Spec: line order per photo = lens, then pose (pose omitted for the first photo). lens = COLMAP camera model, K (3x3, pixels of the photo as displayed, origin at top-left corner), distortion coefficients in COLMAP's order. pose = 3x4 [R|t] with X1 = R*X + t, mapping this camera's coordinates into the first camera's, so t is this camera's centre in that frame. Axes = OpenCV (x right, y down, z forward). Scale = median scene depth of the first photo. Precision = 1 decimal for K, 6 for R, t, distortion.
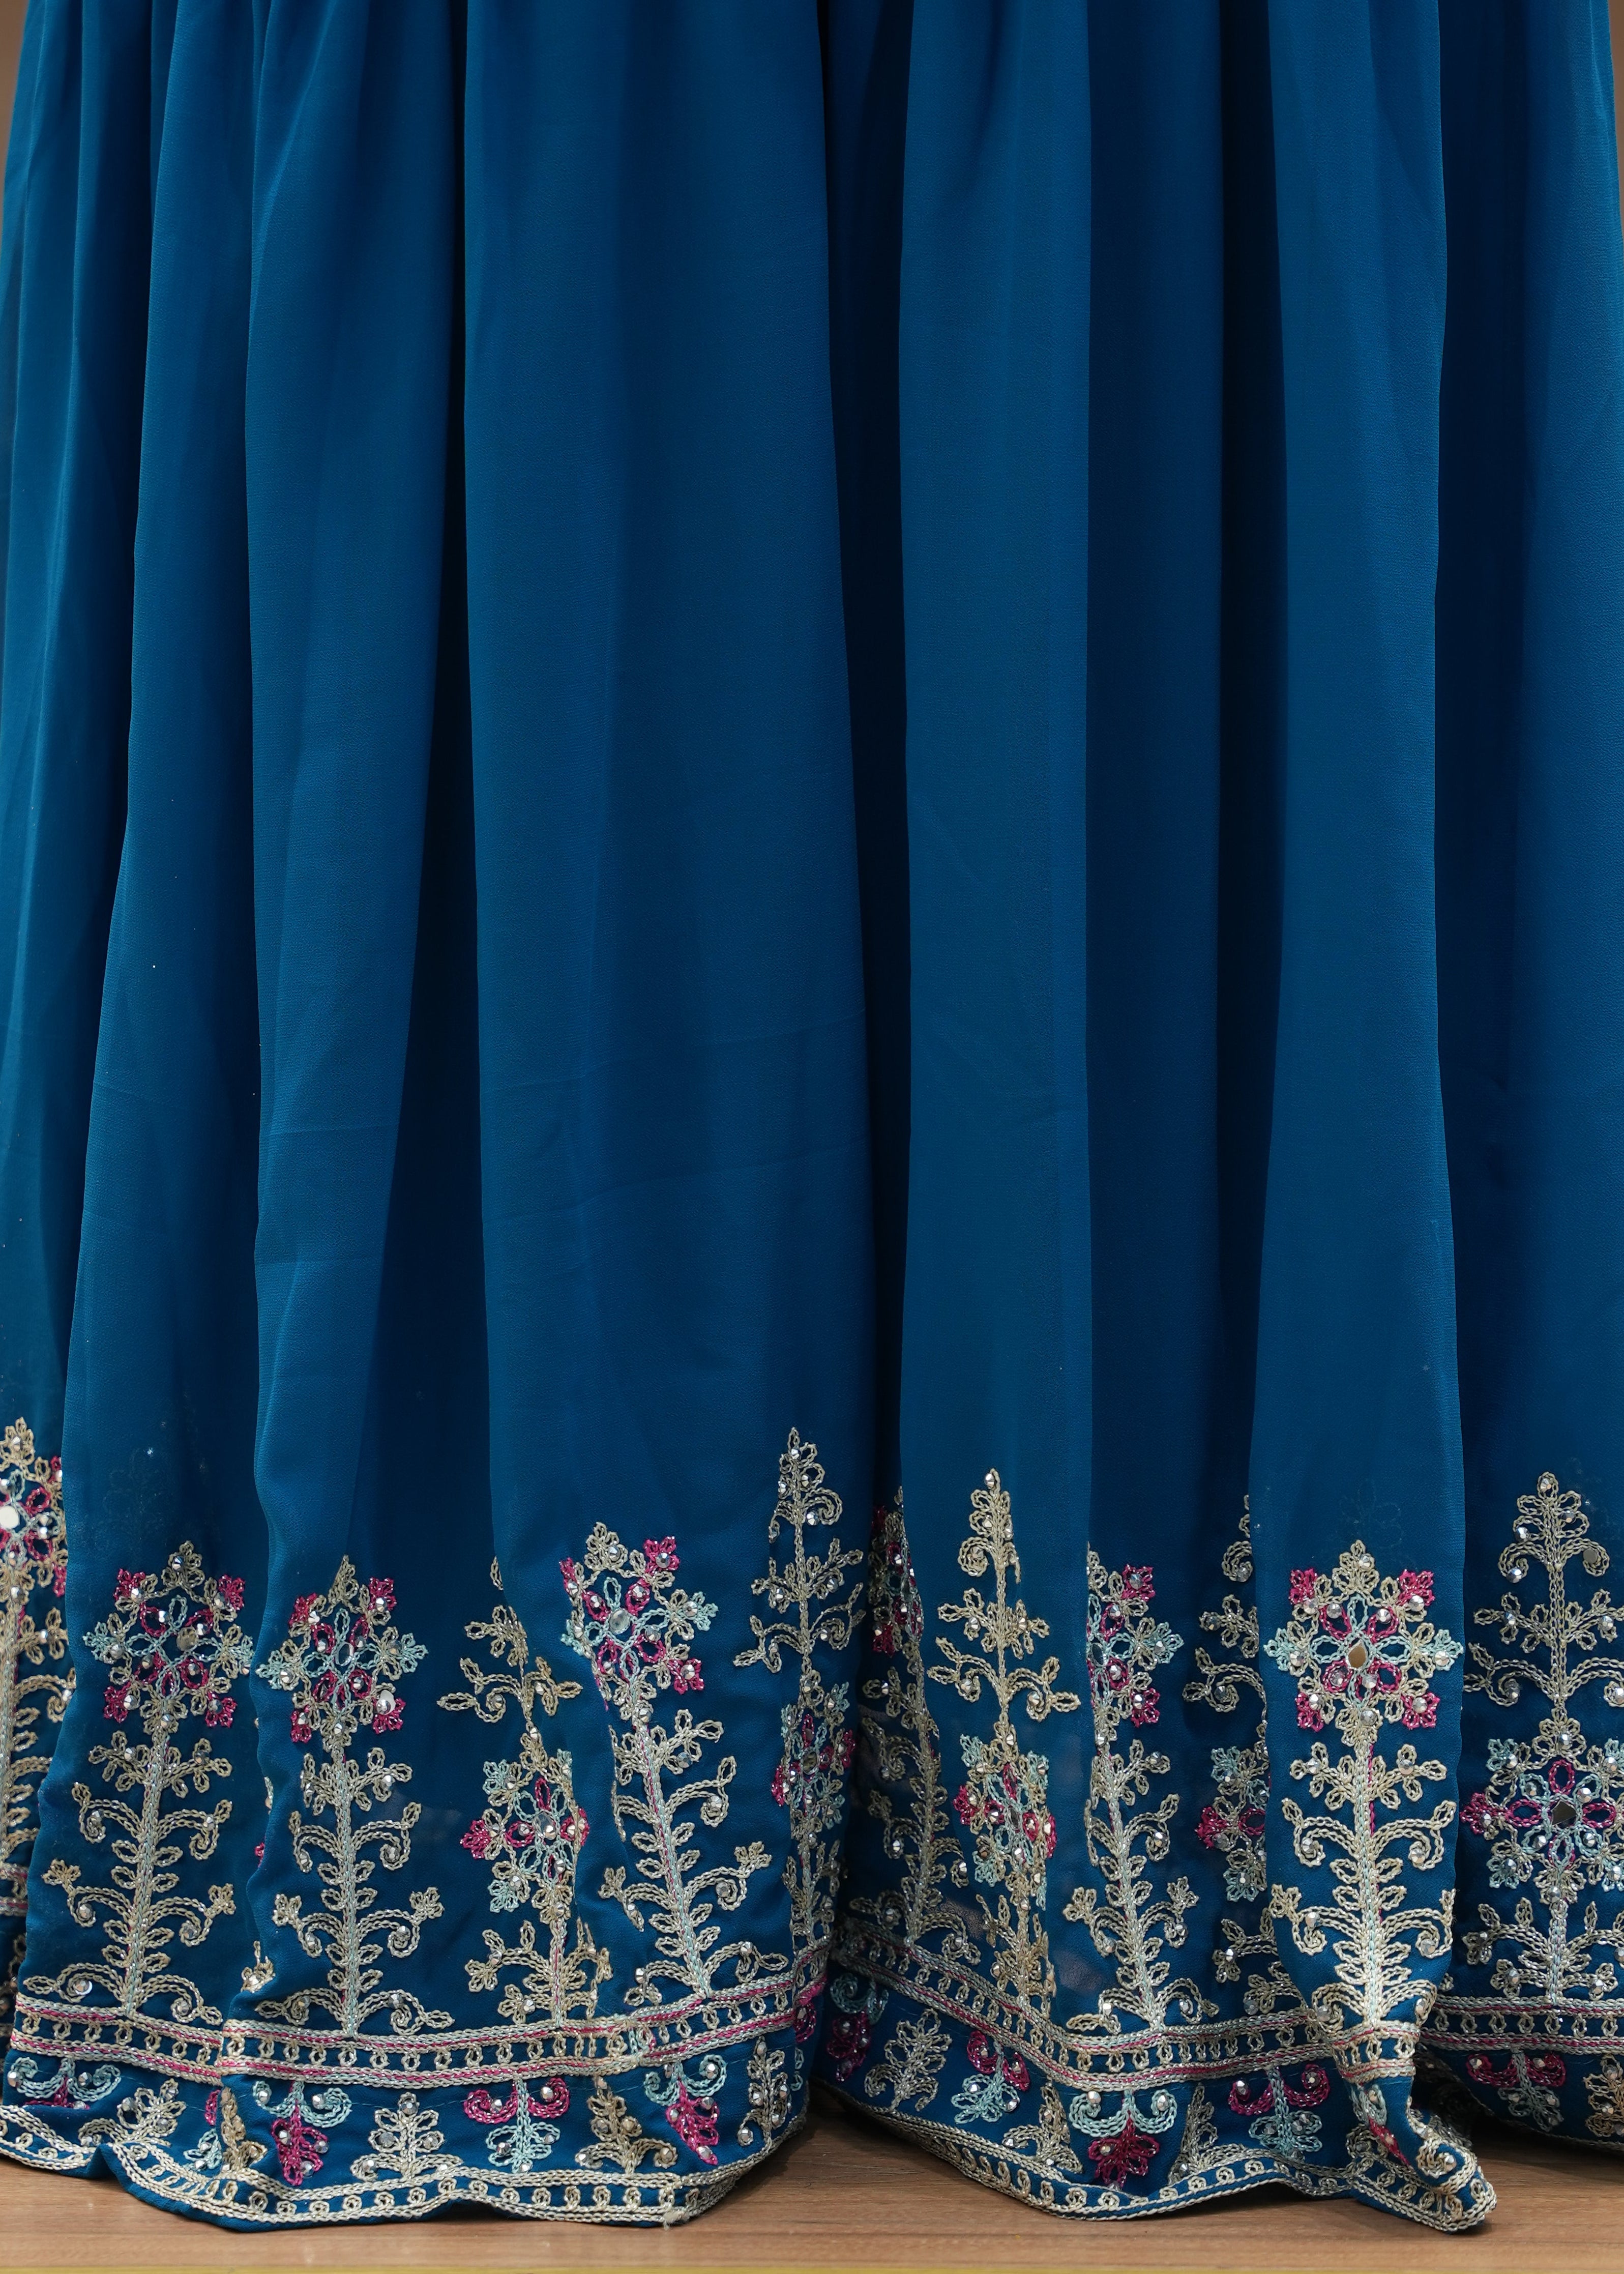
lens RADIAL K [[7330.6, 0, 777.9], [0, 7330.6, 1240.7], [0, 0, 1]] dist [0.224372, 1.459477]
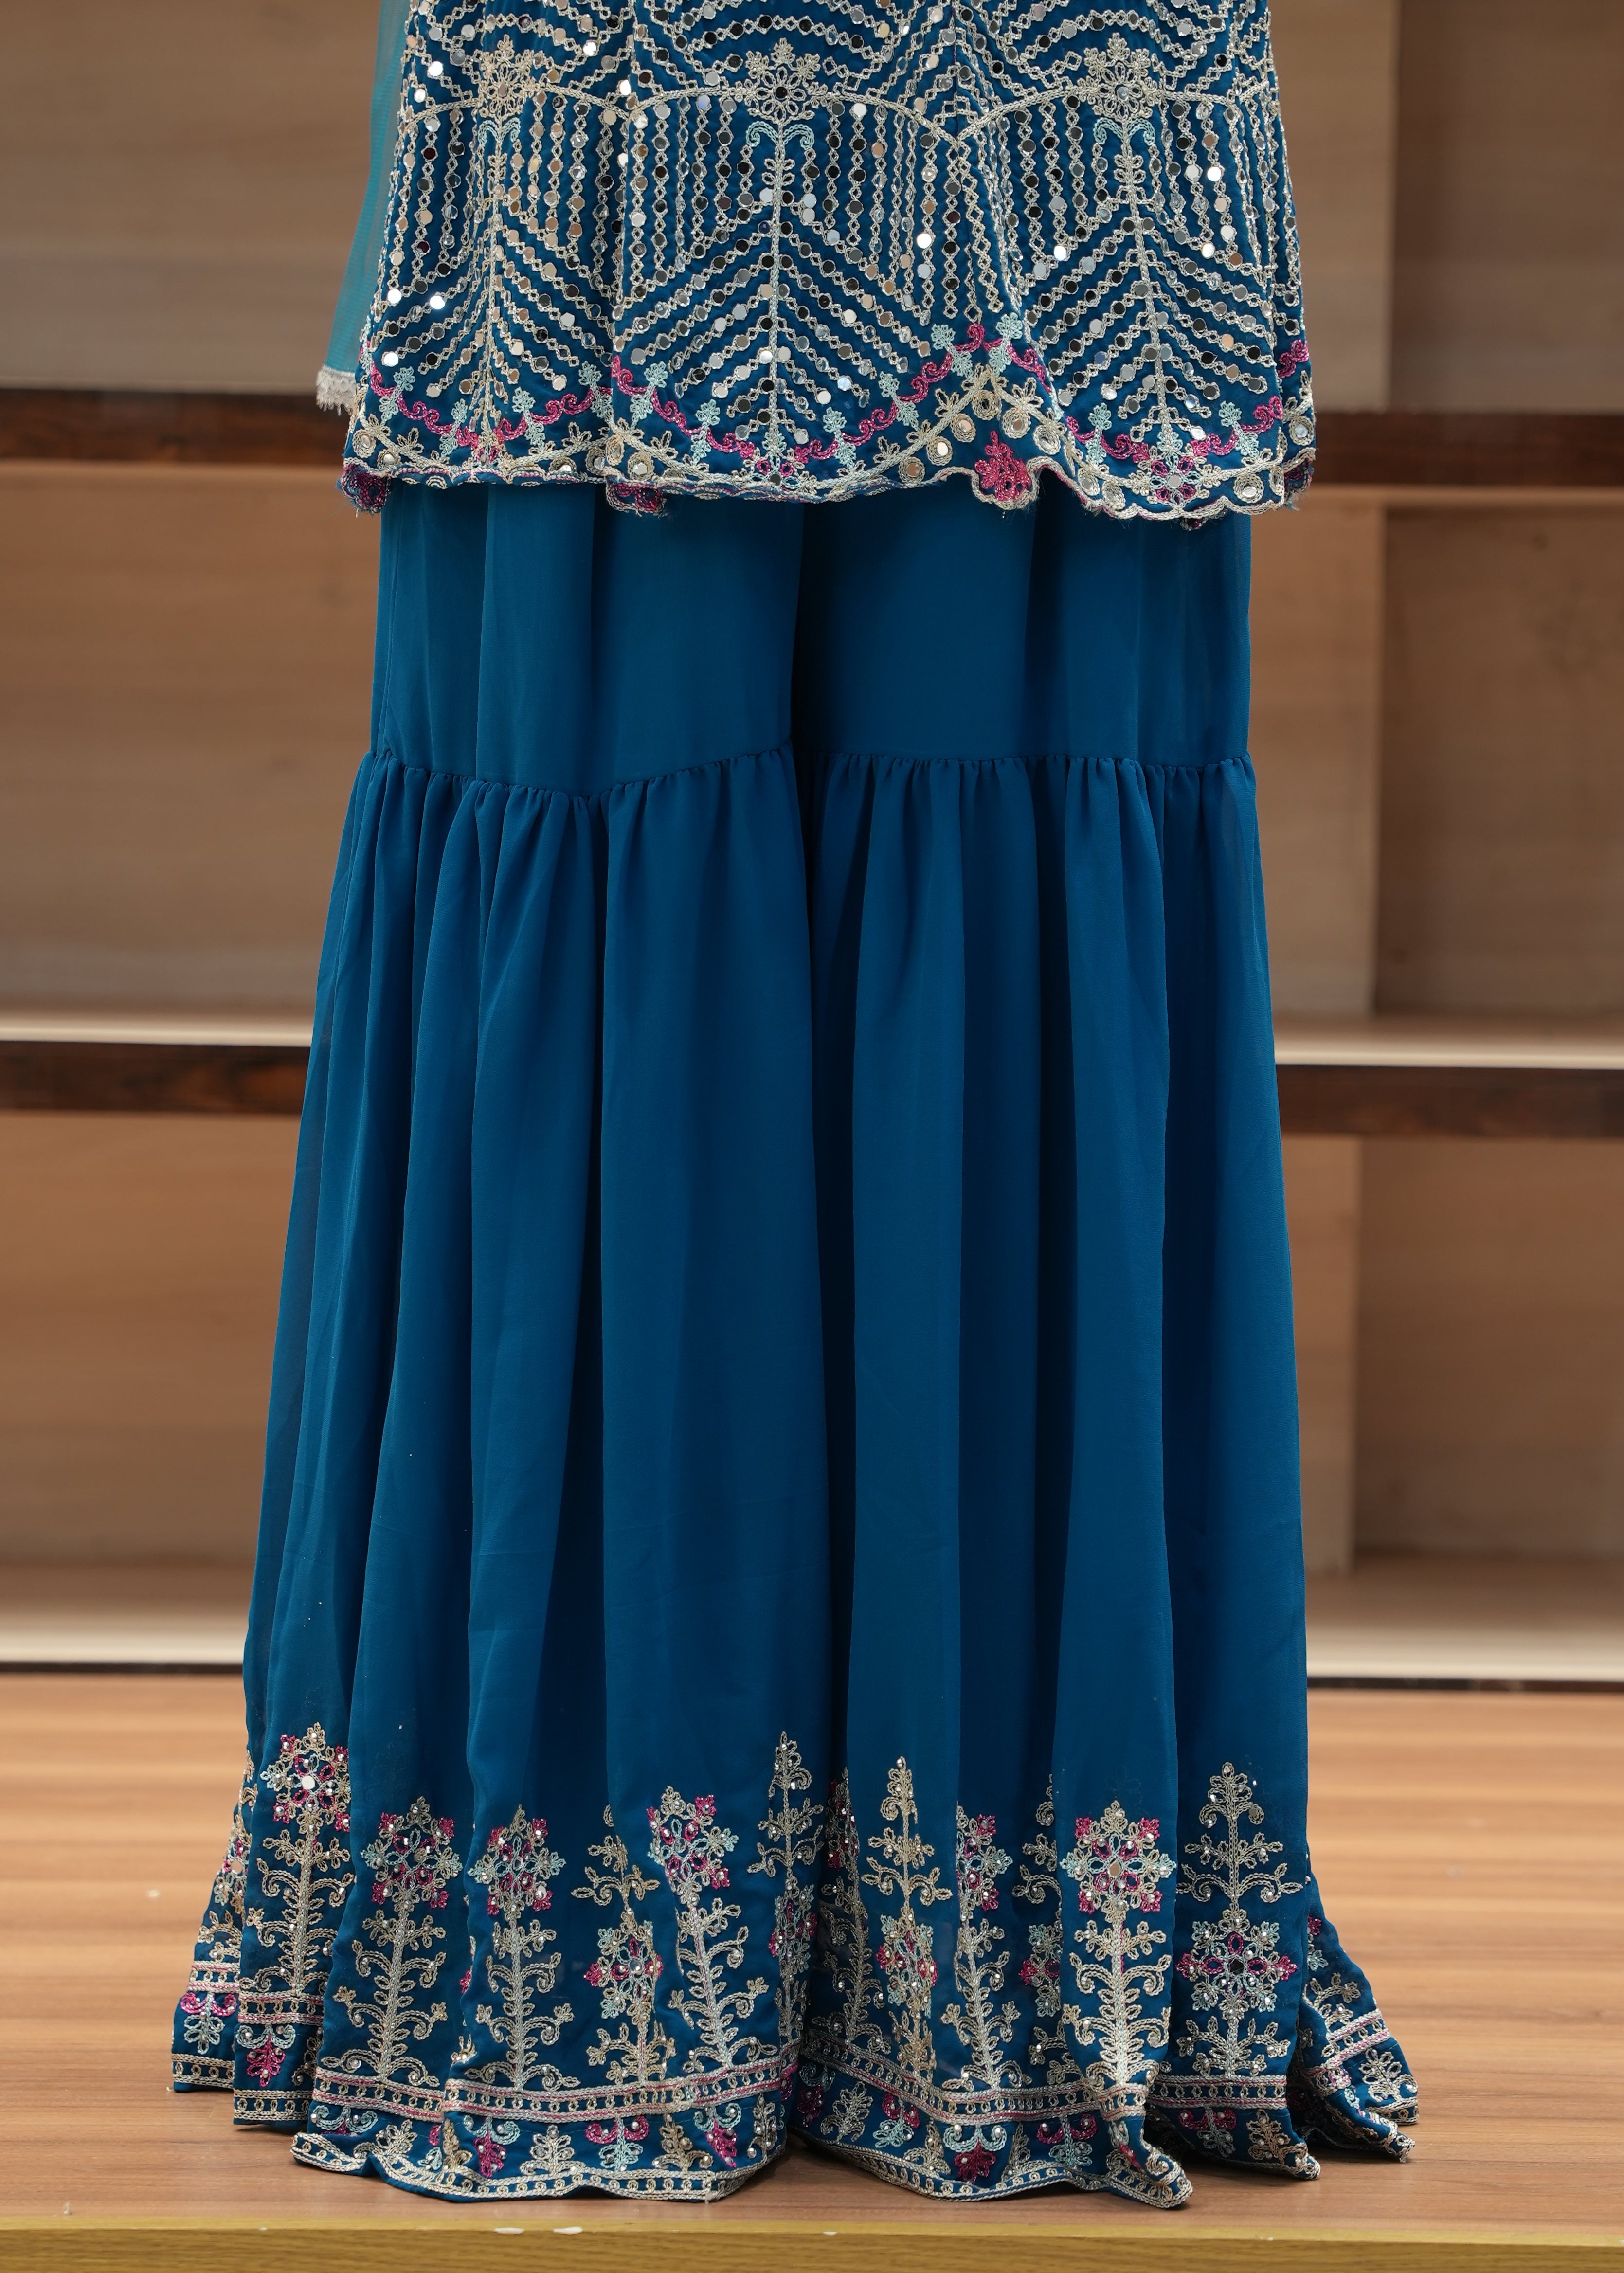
lens RADIAL K [[6861.9, 0, 812.0], [0, 6861.9, 1136.5], [0, 0, 1]] dist [0.220505, 0.937743]
pose [[0.999657, 0.011487, 0.023534, -0.030468], [-0.009895, 0.997726, -0.066669, -0.005809], [-0.024246, 0.066414, 0.997498, -0.596119]]
